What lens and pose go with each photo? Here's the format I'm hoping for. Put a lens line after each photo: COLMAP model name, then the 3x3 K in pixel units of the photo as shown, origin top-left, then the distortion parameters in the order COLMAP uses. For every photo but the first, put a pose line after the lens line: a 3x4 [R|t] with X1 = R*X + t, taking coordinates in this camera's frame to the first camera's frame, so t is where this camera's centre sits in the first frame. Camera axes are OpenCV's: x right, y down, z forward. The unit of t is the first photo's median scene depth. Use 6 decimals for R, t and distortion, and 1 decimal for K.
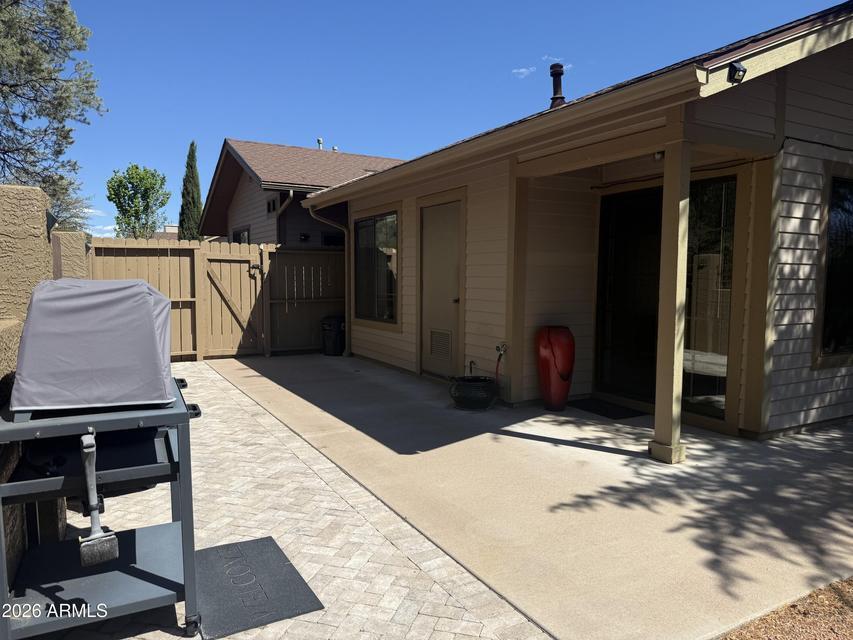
lens RADIAL K [[607.2, 0, 426.5], [0, 607.2, 320.0], [0, 0, 1]] dist [-0.005719, -0.000571]
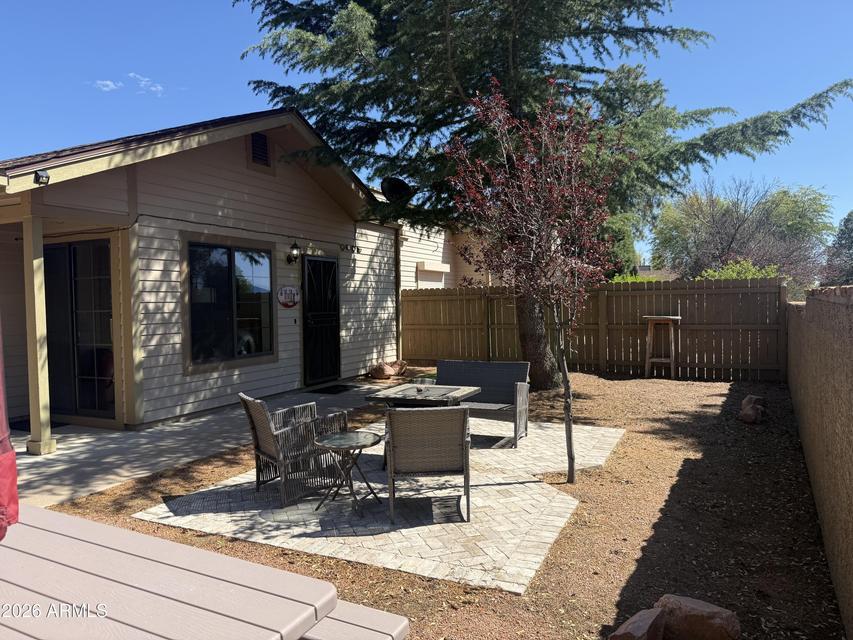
lens RADIAL K [[606.3, 0, 426.5], [0, 606.3, 320.0], [0, 0, 1]] dist [0.082676, -0.110808]
pose [[0.809174, -0.041474, 0.586104, 0.273262], [0.070500, 0.997152, -0.026771, 0.031785], [-0.583325, 0.062983, 0.809793, -0.535657]]
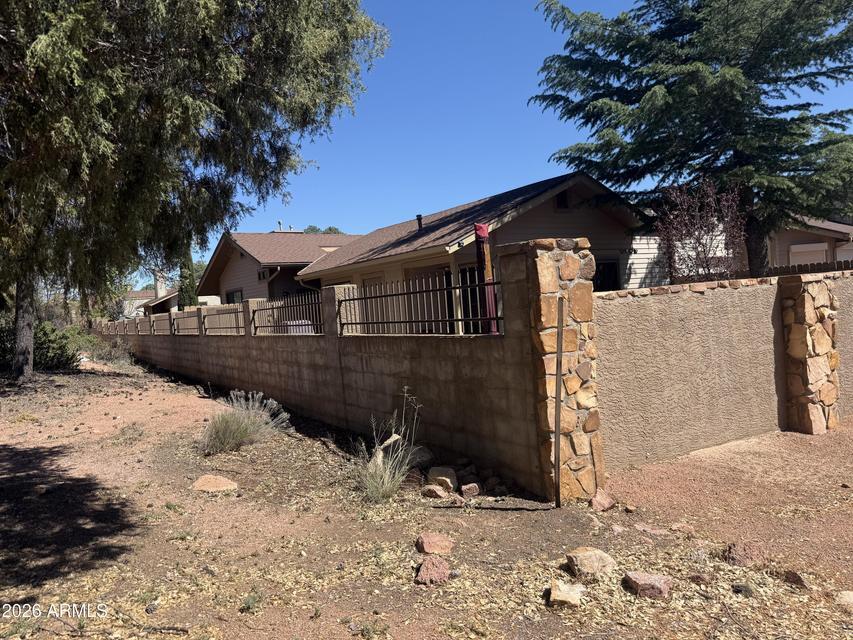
lens RADIAL K [[606.3, 0, 426.5], [0, 606.3, 320.0], [0, 0, 1]] dist [0.082676, -0.110808]
pose [[0.990044, -0.084077, 0.112893, -0.057890], [0.089873, 0.994831, -0.047264, 0.100929], [-0.108335, 0.056939, 0.992482, -1.589051]]
